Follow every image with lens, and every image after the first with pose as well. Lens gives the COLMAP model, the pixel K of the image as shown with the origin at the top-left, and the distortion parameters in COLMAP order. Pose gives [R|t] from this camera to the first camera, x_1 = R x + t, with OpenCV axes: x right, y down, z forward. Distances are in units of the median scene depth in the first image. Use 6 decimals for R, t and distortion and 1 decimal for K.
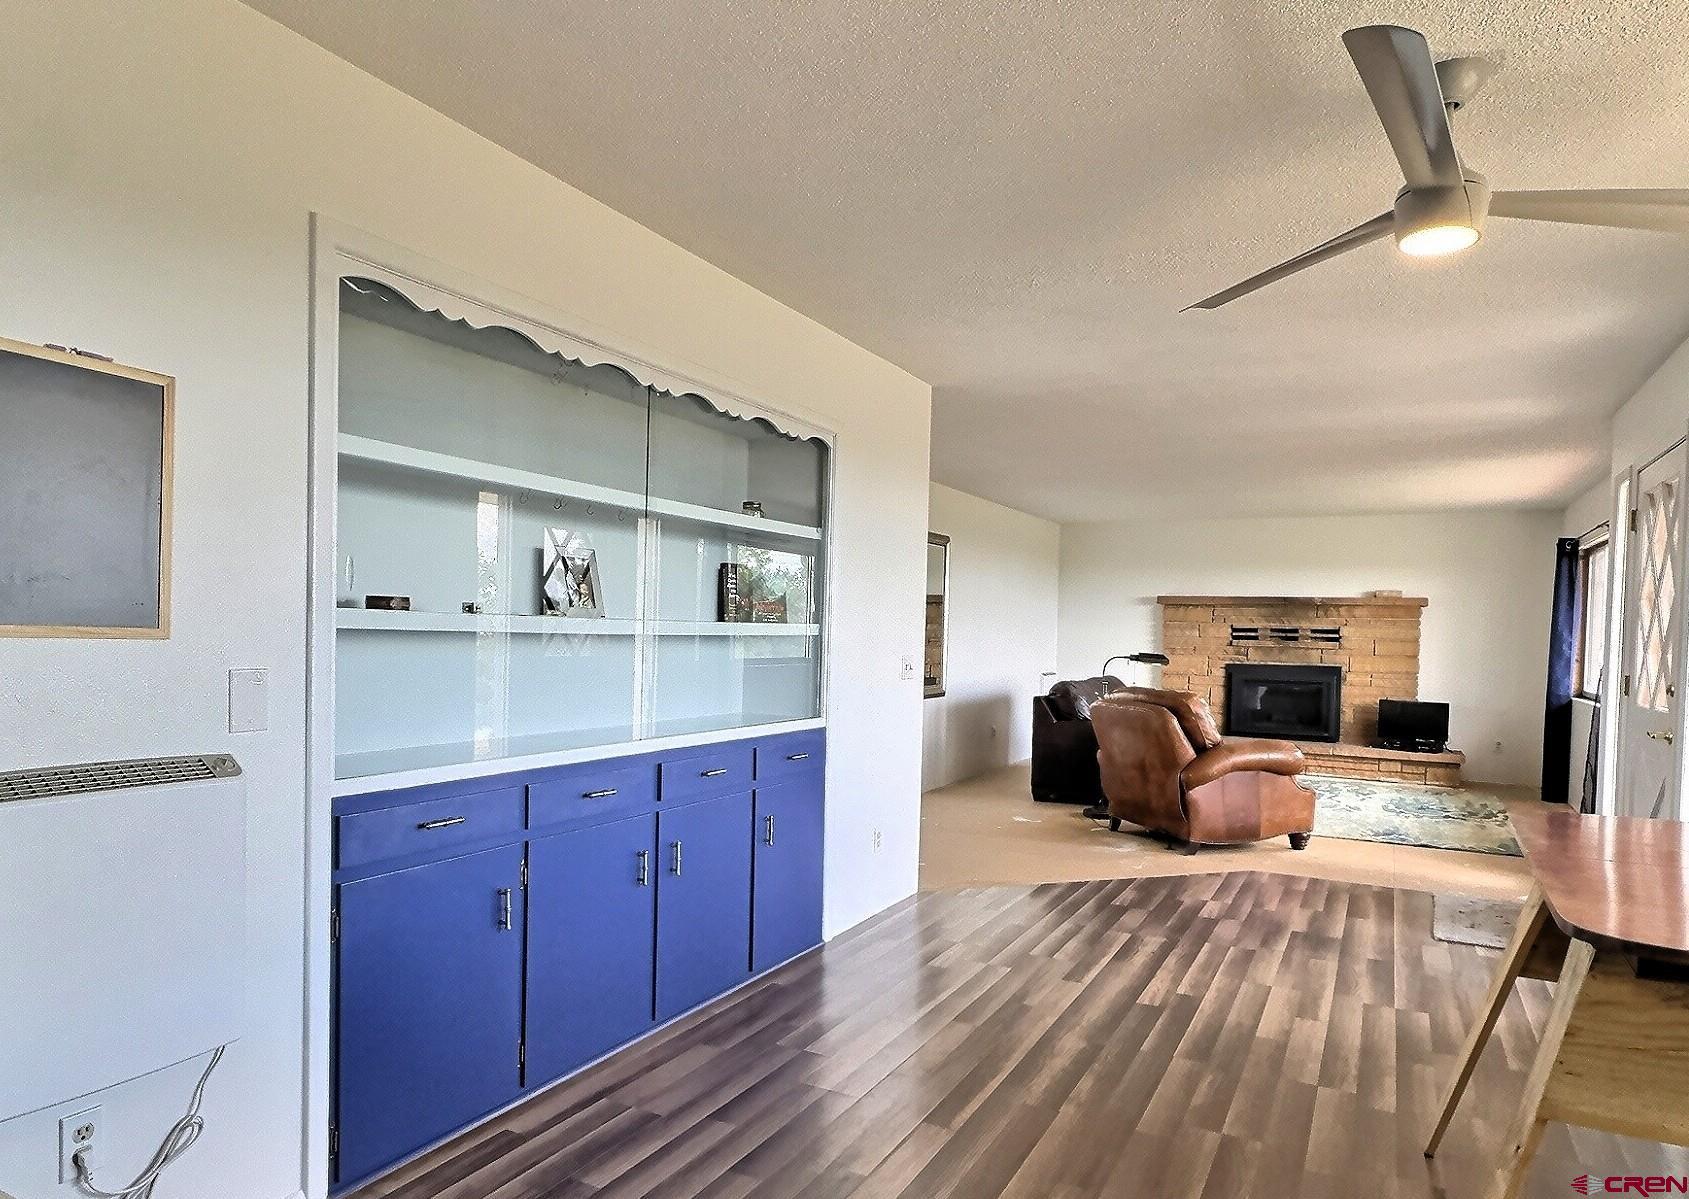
lens RADIAL K [[1077.8, 0, 801.0], [0, 1077.8, 660.2], [0, 0, 1]] dist [0.002057, 0.000946]
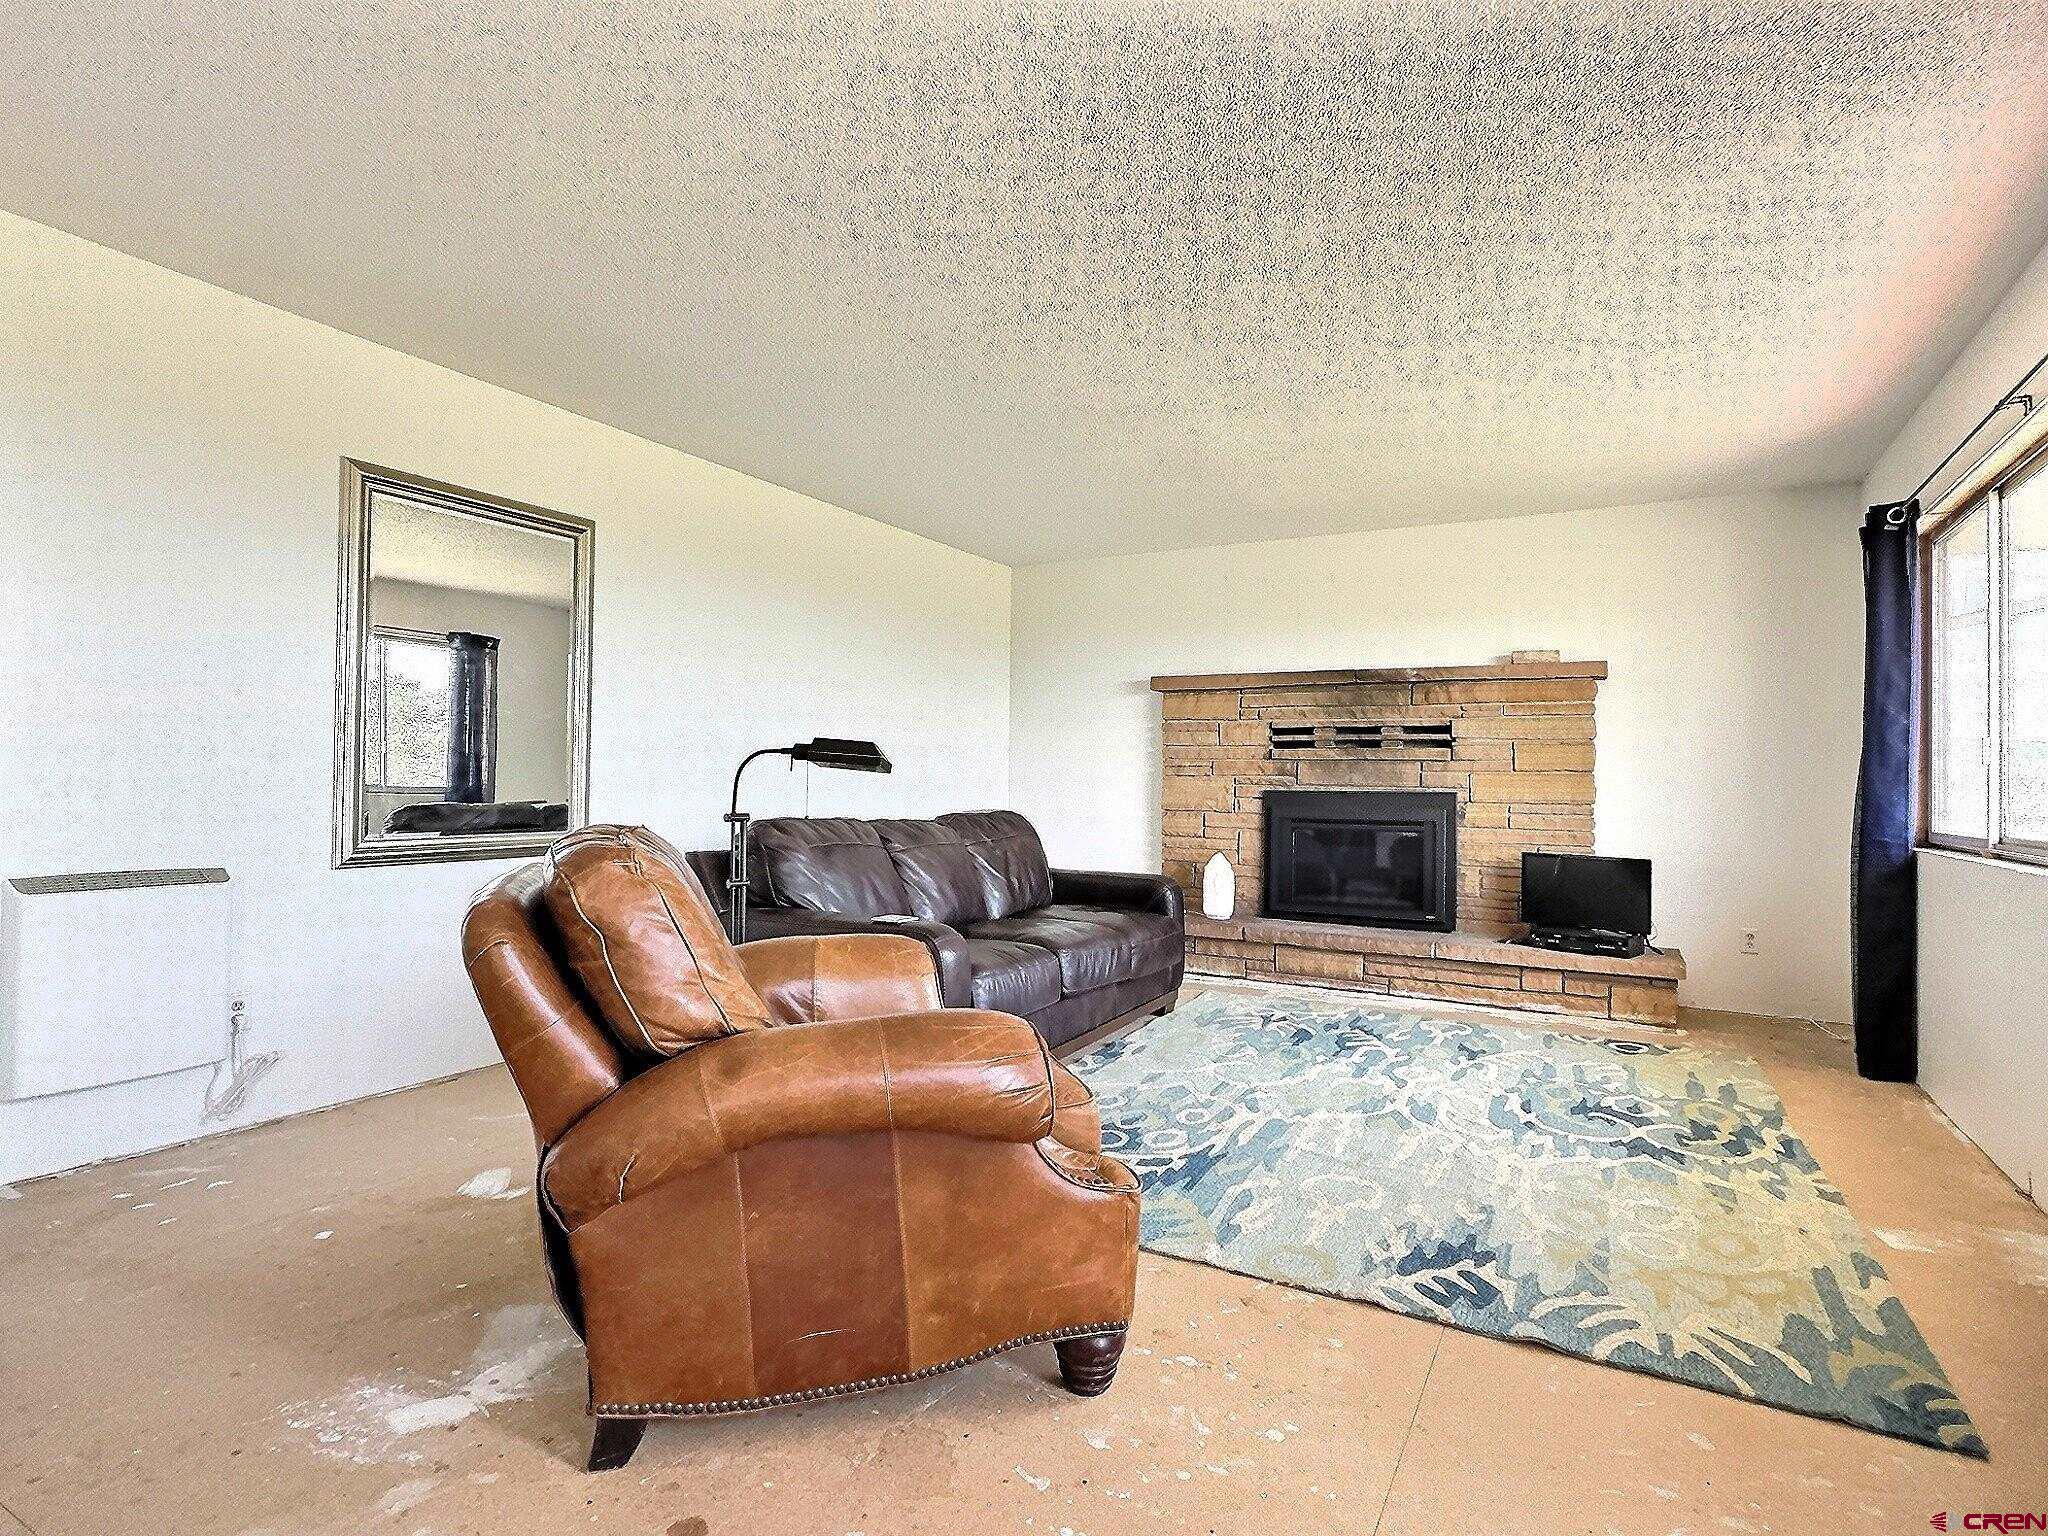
lens RADIAL K [[1063.2, 0, 1024.0], [0, 1063.2, 768.0], [0, 0, 1]] dist [-0.000642, 0.000101]
pose [[0.999876, -0.006967, -0.014141, 0.289658], [0.006369, 0.999101, -0.041912, 0.014671], [0.014421, 0.041817, 0.999021, 0.457028]]
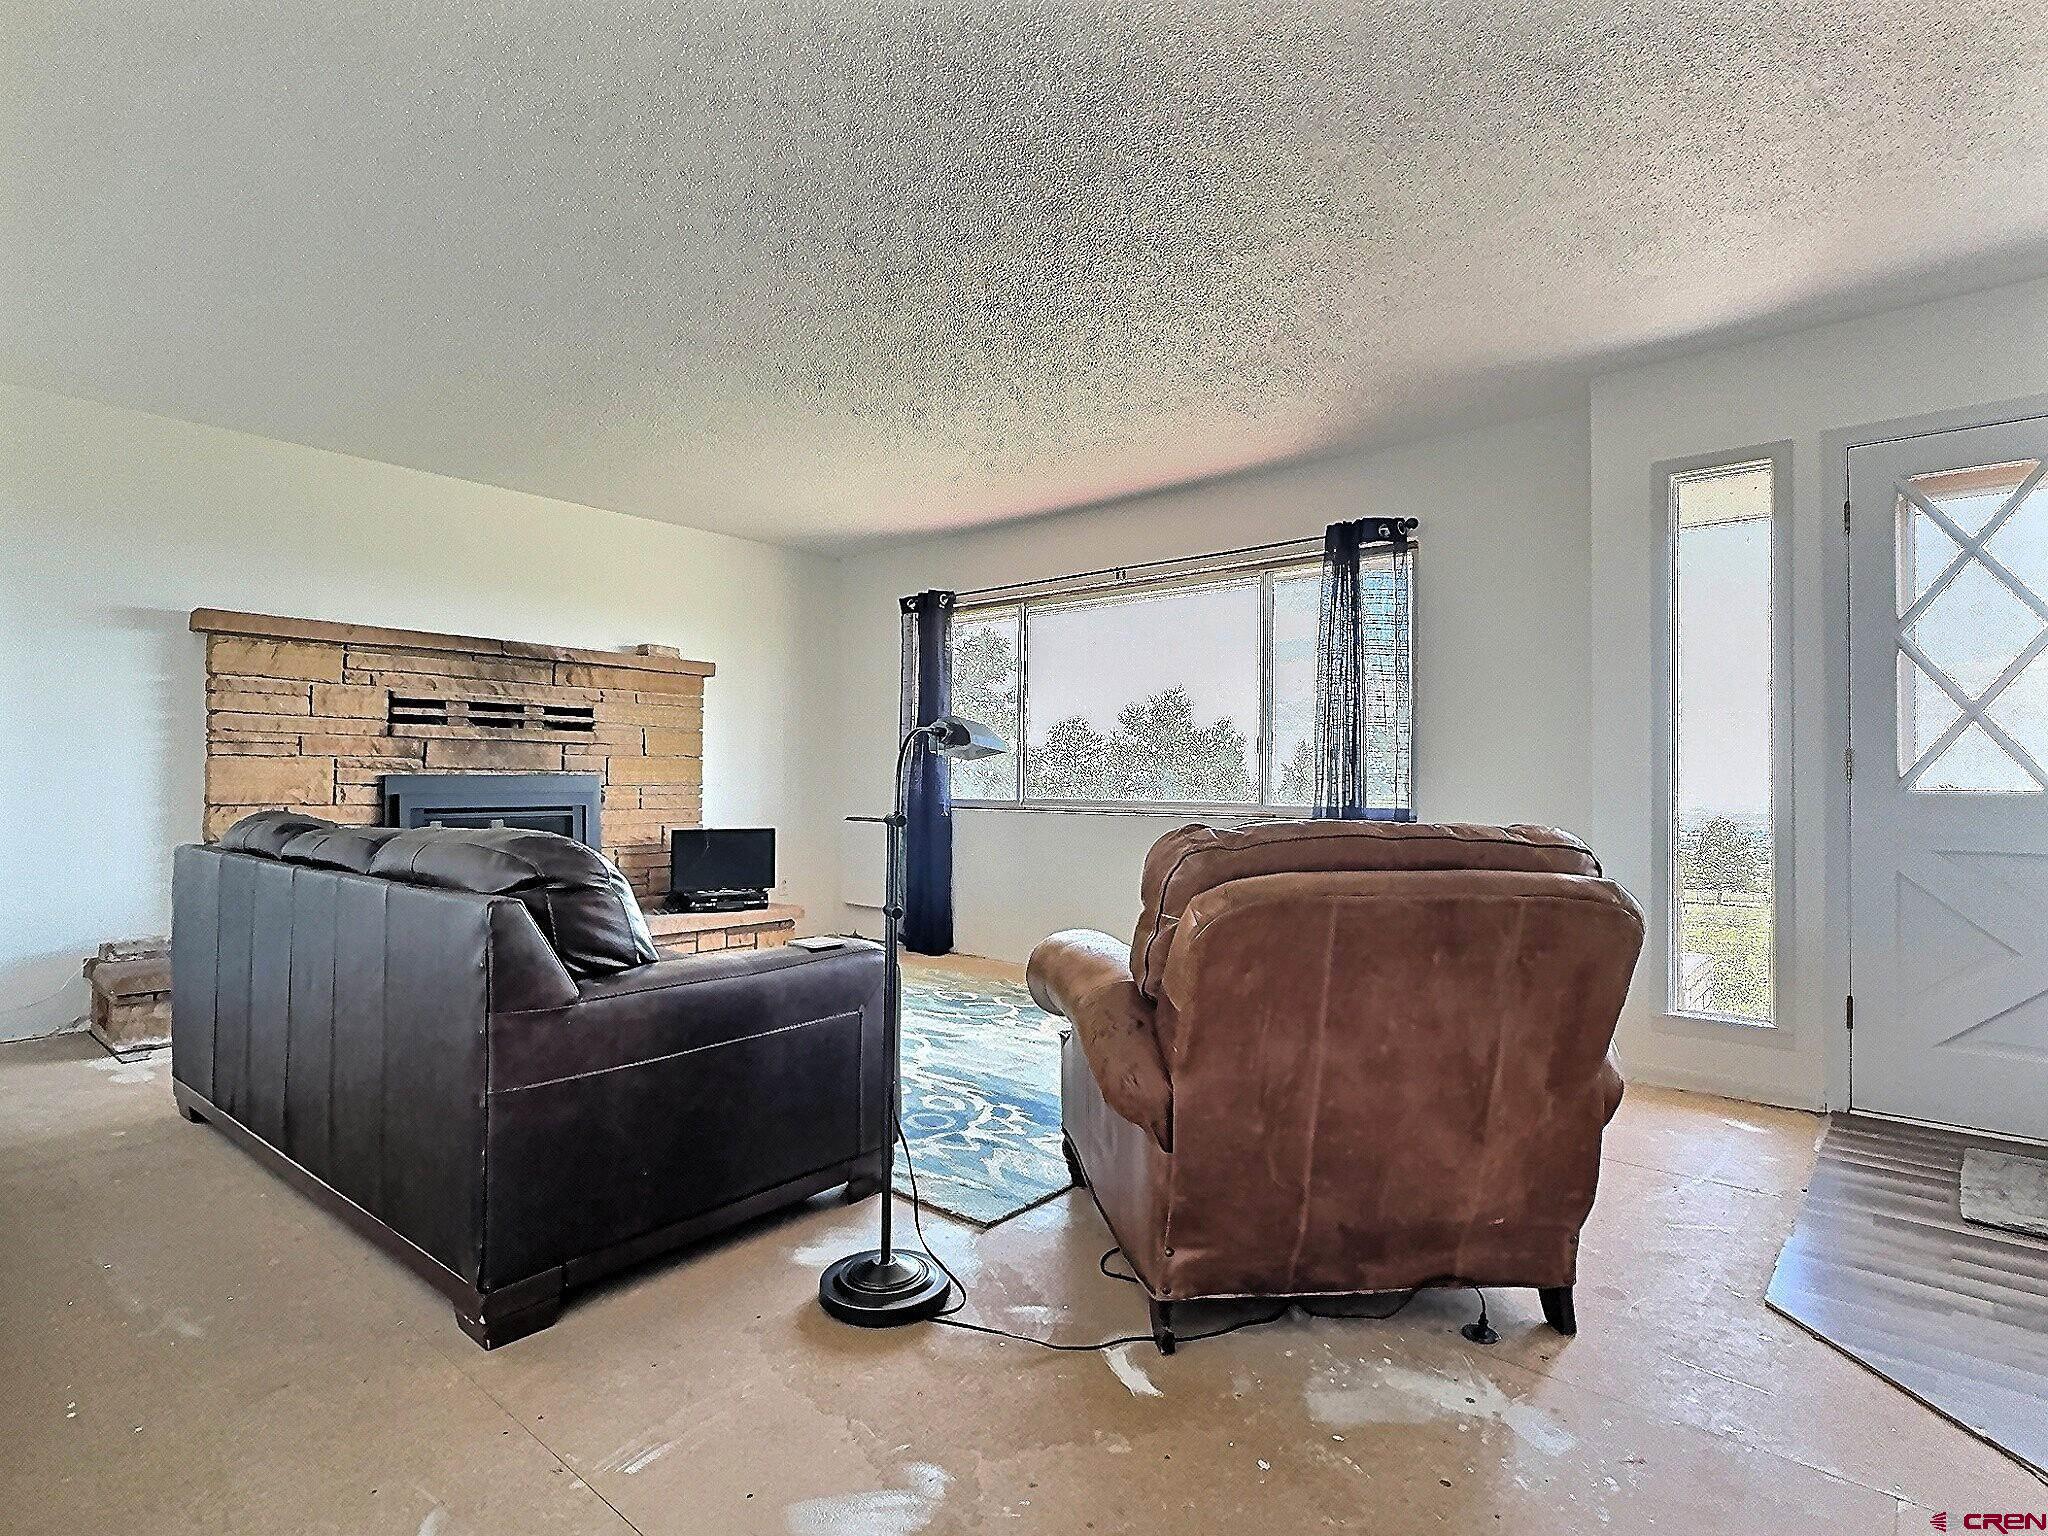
lens RADIAL K [[1063.2, 0, 1024.0], [0, 1063.2, 768.0], [0, 0, 1]] dist [-0.000642, 0.000101]
pose [[0.199904, -0.008034, 0.979783, 0.010898], [0.024898, 0.999685, 0.003117, 0.005542], [-0.979499, 0.023772, 0.200041, 0.676561]]
